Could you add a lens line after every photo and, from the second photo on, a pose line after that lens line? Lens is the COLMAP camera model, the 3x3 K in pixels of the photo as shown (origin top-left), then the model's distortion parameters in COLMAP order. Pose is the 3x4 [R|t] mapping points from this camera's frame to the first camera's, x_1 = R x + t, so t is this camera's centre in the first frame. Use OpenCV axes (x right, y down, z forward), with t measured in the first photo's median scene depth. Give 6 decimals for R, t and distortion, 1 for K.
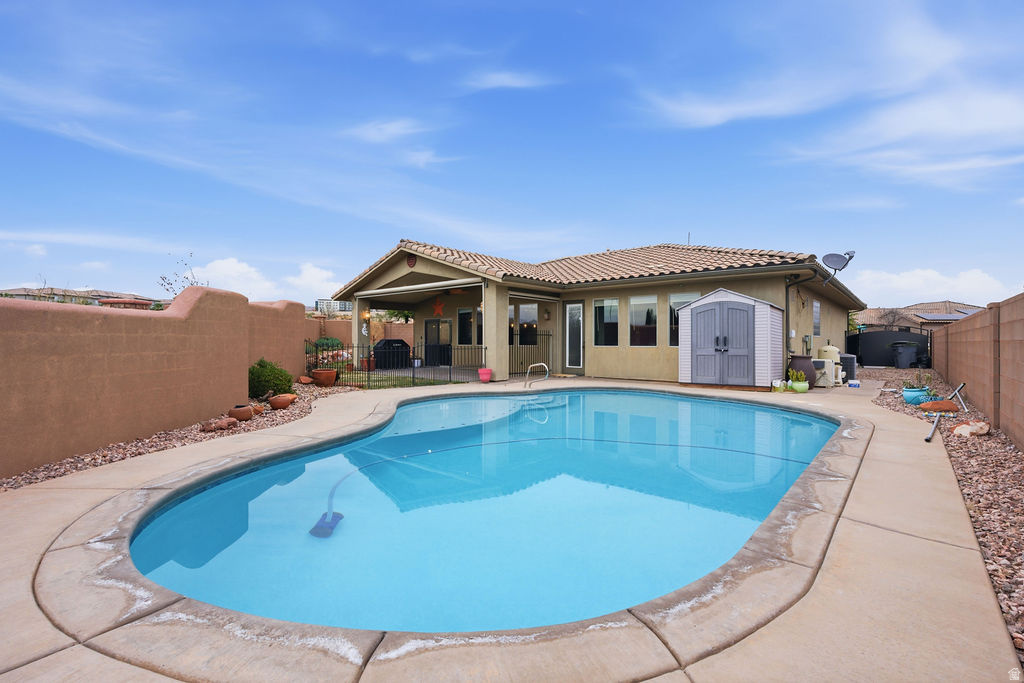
lens RADIAL K [[464.5, 0, 508.8], [0, 464.5, 335.4], [0, 0, 1]] dist [-0.009910, 0.003741]
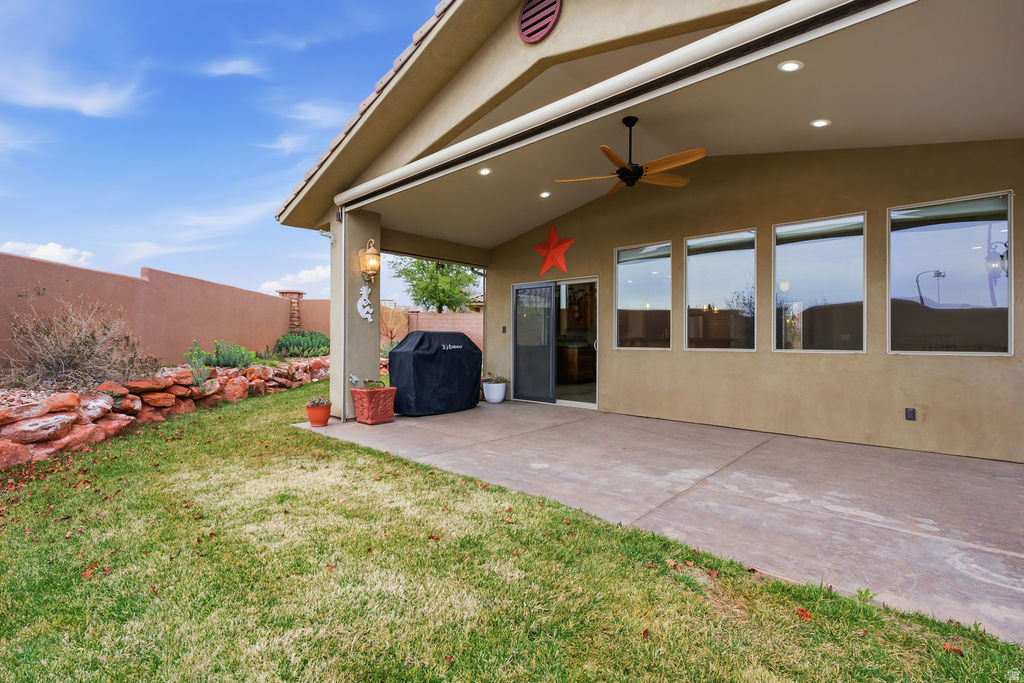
lens RADIAL K [[464.5, 0, 508.8], [0, 464.5, 335.4], [0, 0, 1]] dist [-0.009910, 0.003741]
pose [[0.999322, 0.004887, -0.036478, -0.173015], [-0.004934, 0.999987, -0.001199, 0.010800], [0.036472, 0.001378, 0.999334, 0.599661]]
